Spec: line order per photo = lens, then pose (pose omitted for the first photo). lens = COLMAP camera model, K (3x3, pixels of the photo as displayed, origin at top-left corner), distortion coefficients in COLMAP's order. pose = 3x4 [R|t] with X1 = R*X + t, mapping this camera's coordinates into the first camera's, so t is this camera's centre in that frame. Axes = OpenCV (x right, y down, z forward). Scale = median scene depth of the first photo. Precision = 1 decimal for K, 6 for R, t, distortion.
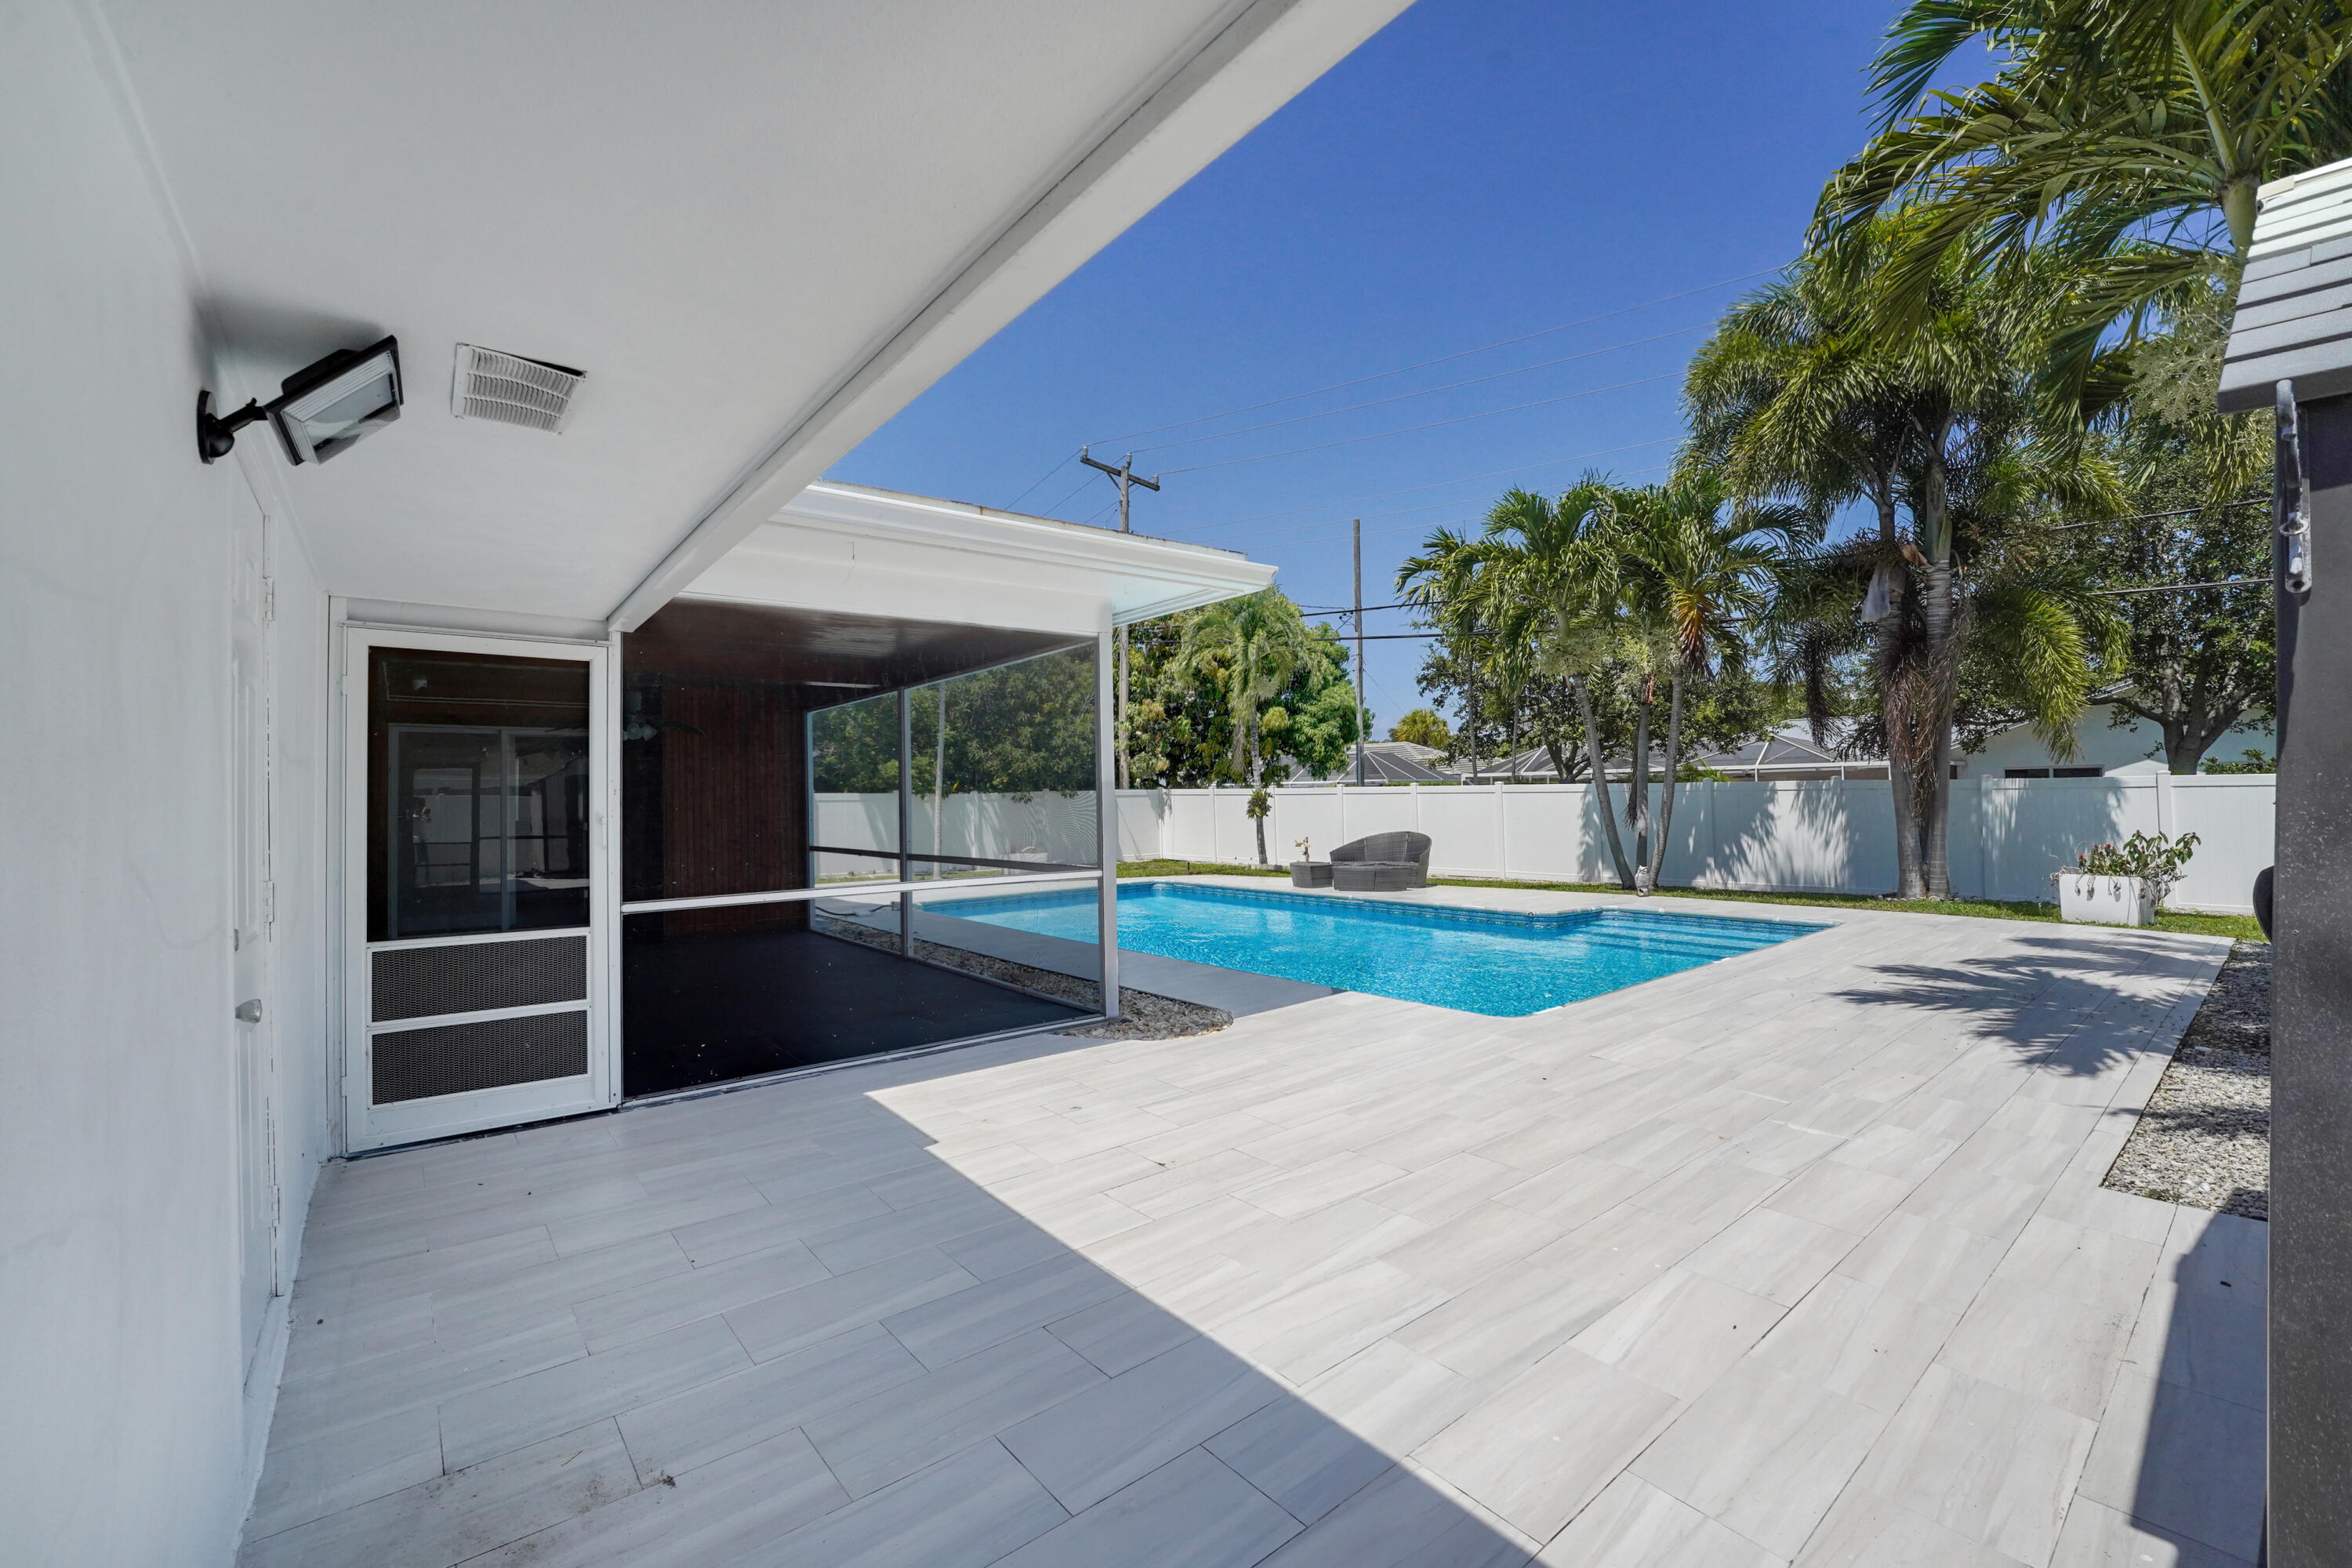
lens RADIAL K [[952.4, 0, 1187.6], [0, 952.4, 766.3], [0, 0, 1]] dist [-0.022132, -0.000577]
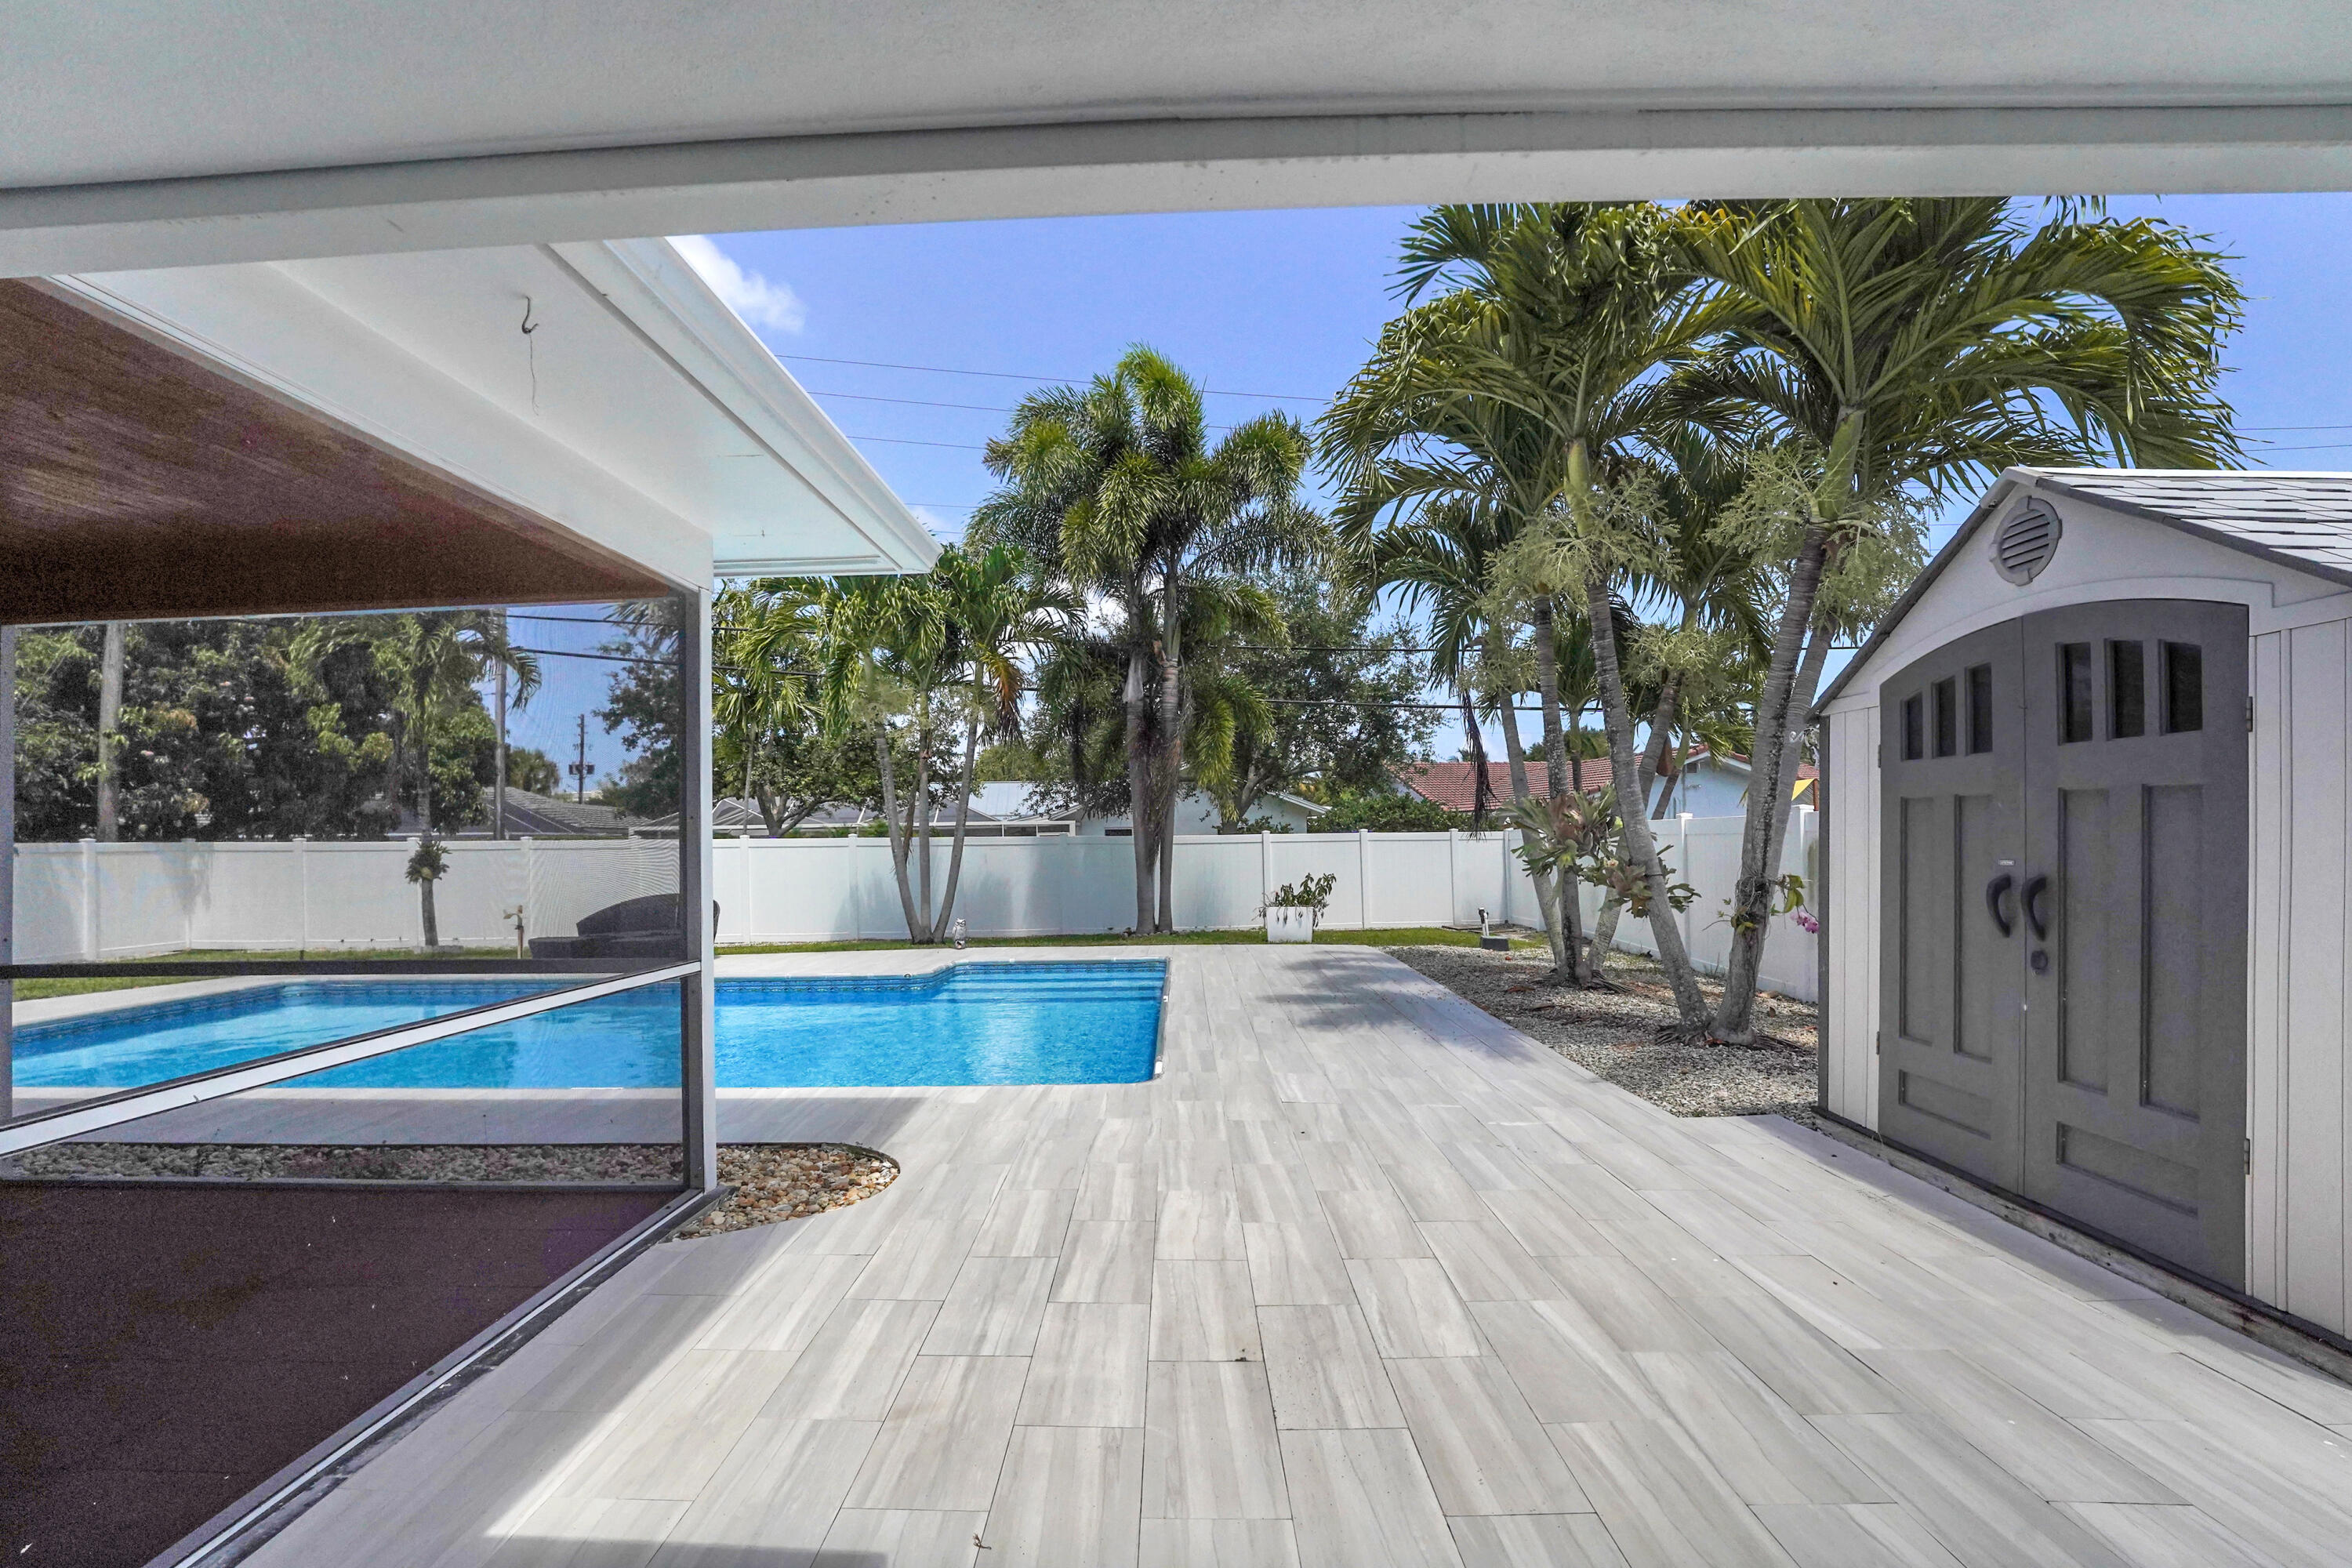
lens RADIAL K [[981.2, 0, 1145.9], [0, 981.2, 831.4], [0, 0, 1]] dist [-0.025834, -0.000427]
pose [[0.661585, 0.012945, 0.749759, -0.124068], [-0.019386, 0.999812, -0.000156, 0.005928], [-0.749620, -0.014432, 0.661711, 0.116323]]
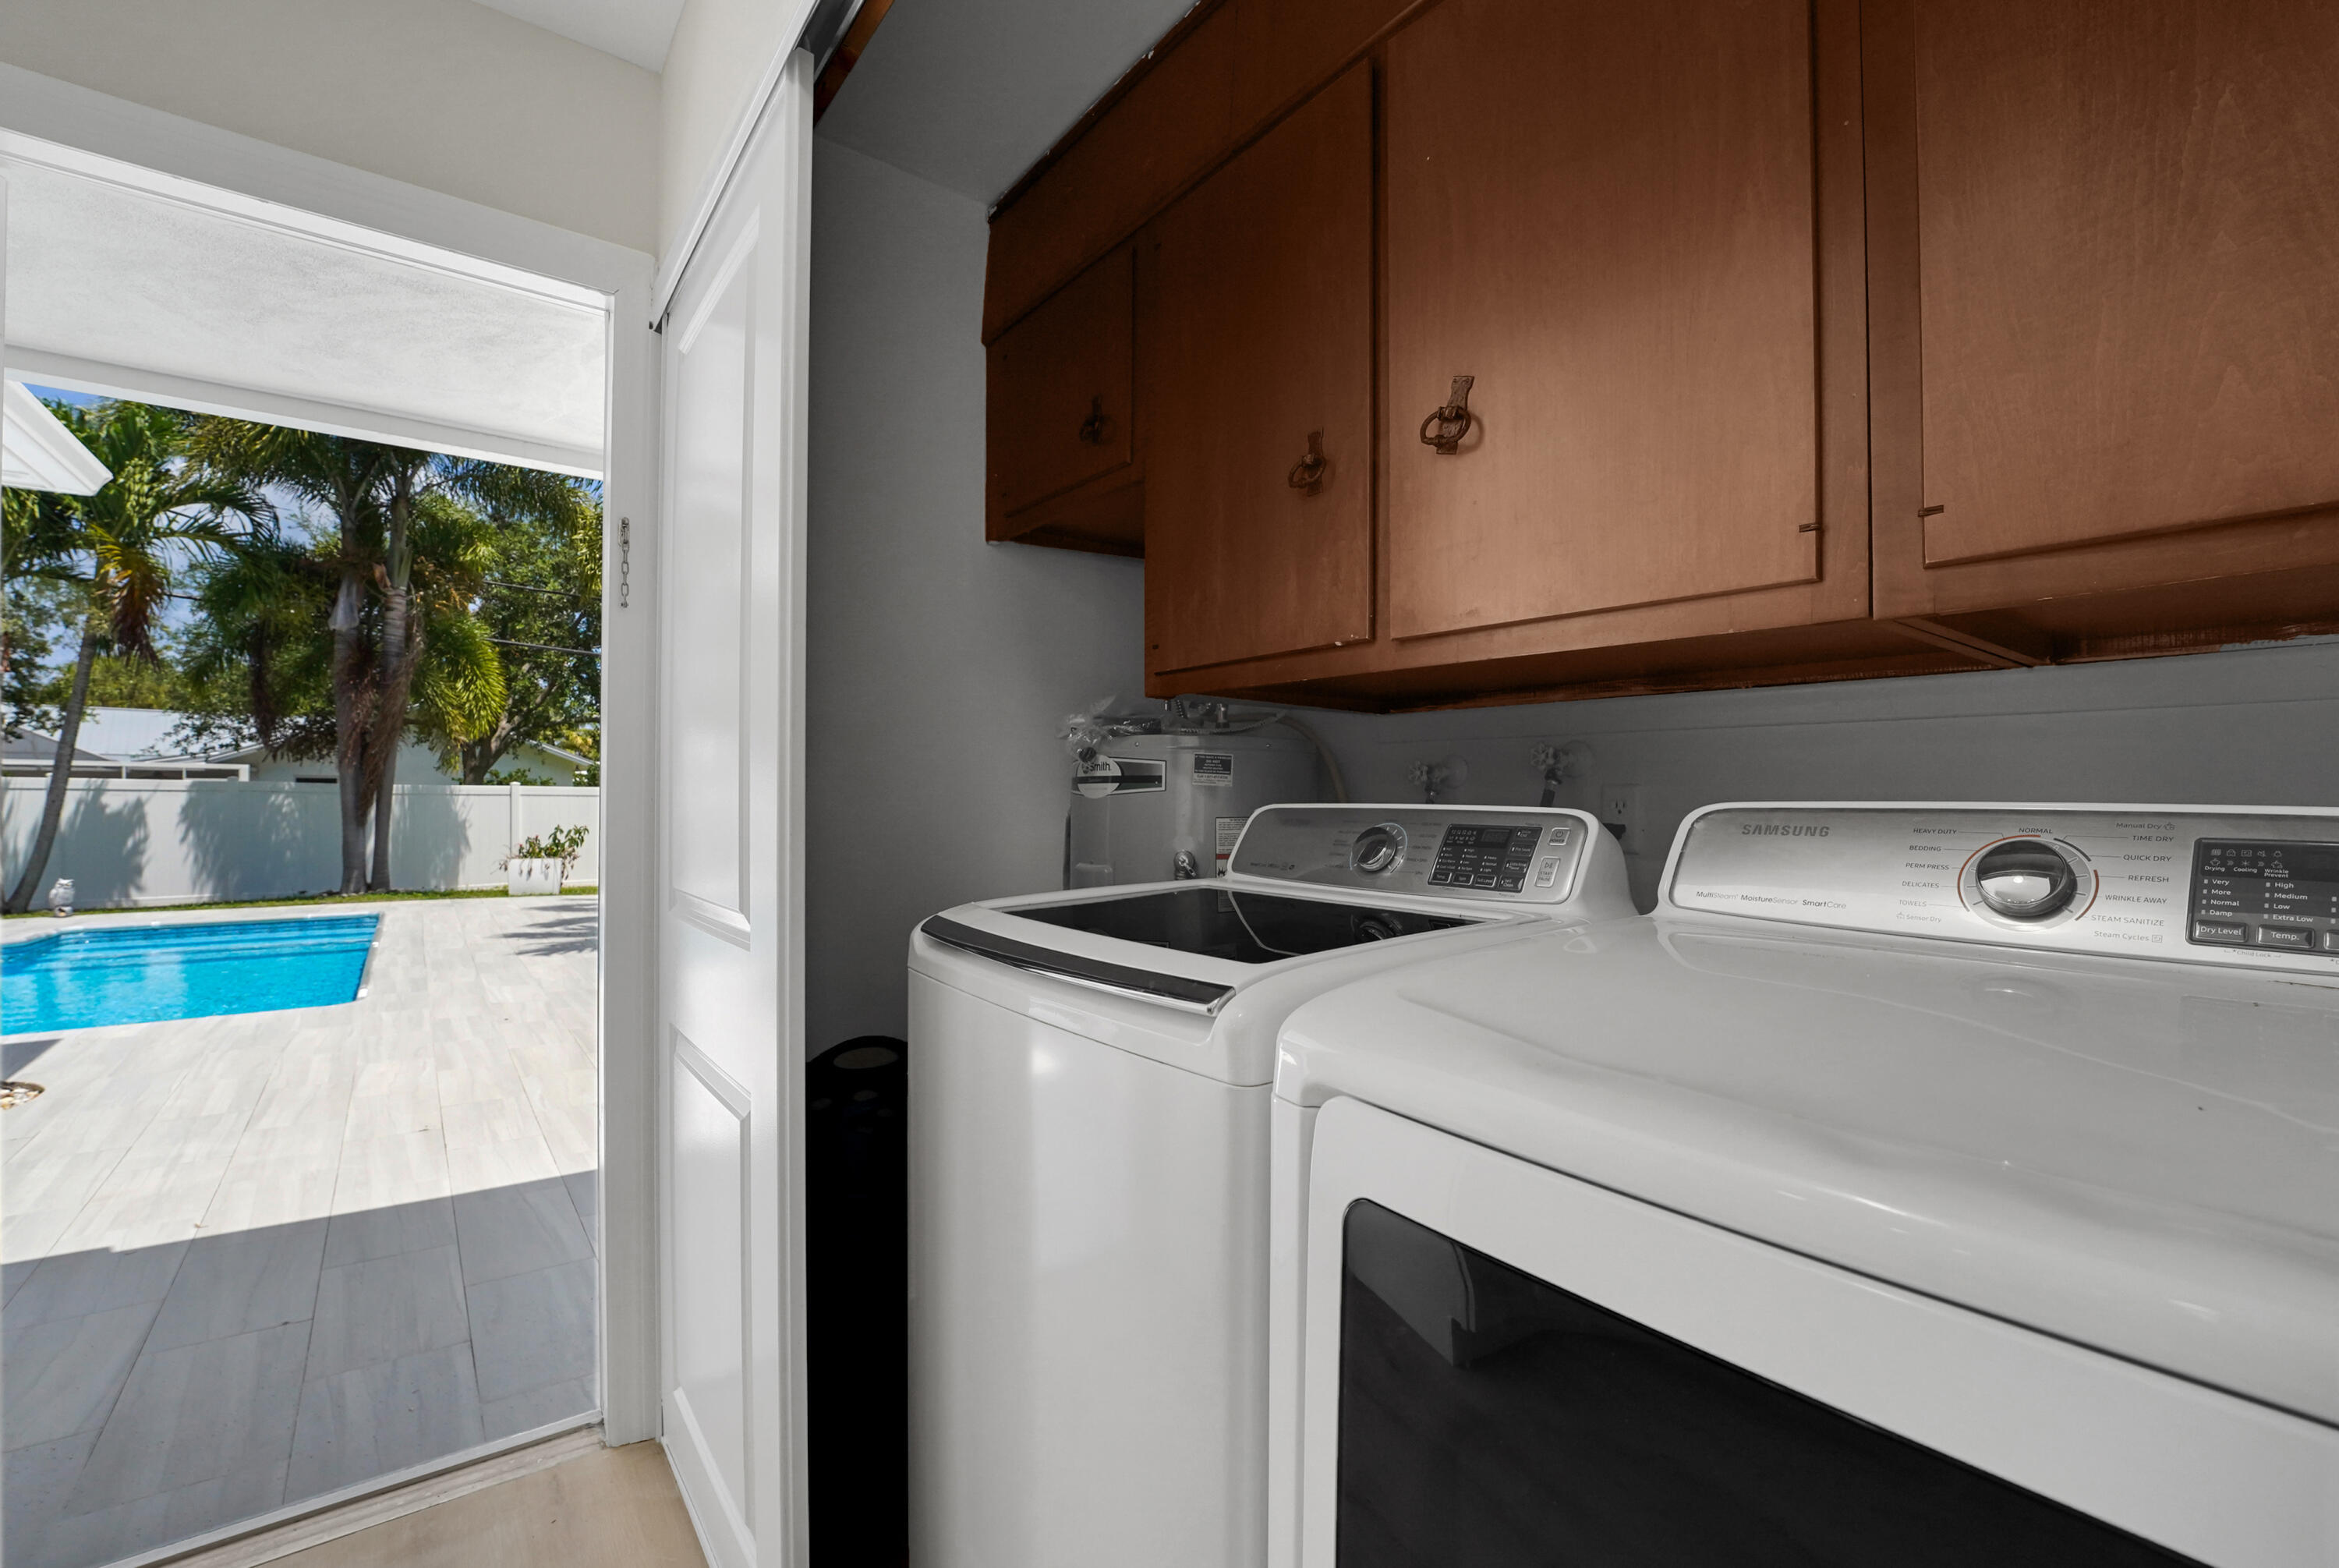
lens RADIAL K [[1013.5, 0, 1099.2], [0, 1013.5, 788.5], [0, 0, 1]] dist [-0.008721, 0.000643]
pose [[0.088902, 0.028292, 0.995638, -0.207066], [-0.038659, 0.998941, -0.024934, 0.011580], [-0.995290, -0.036274, 0.089902, 0.041426]]
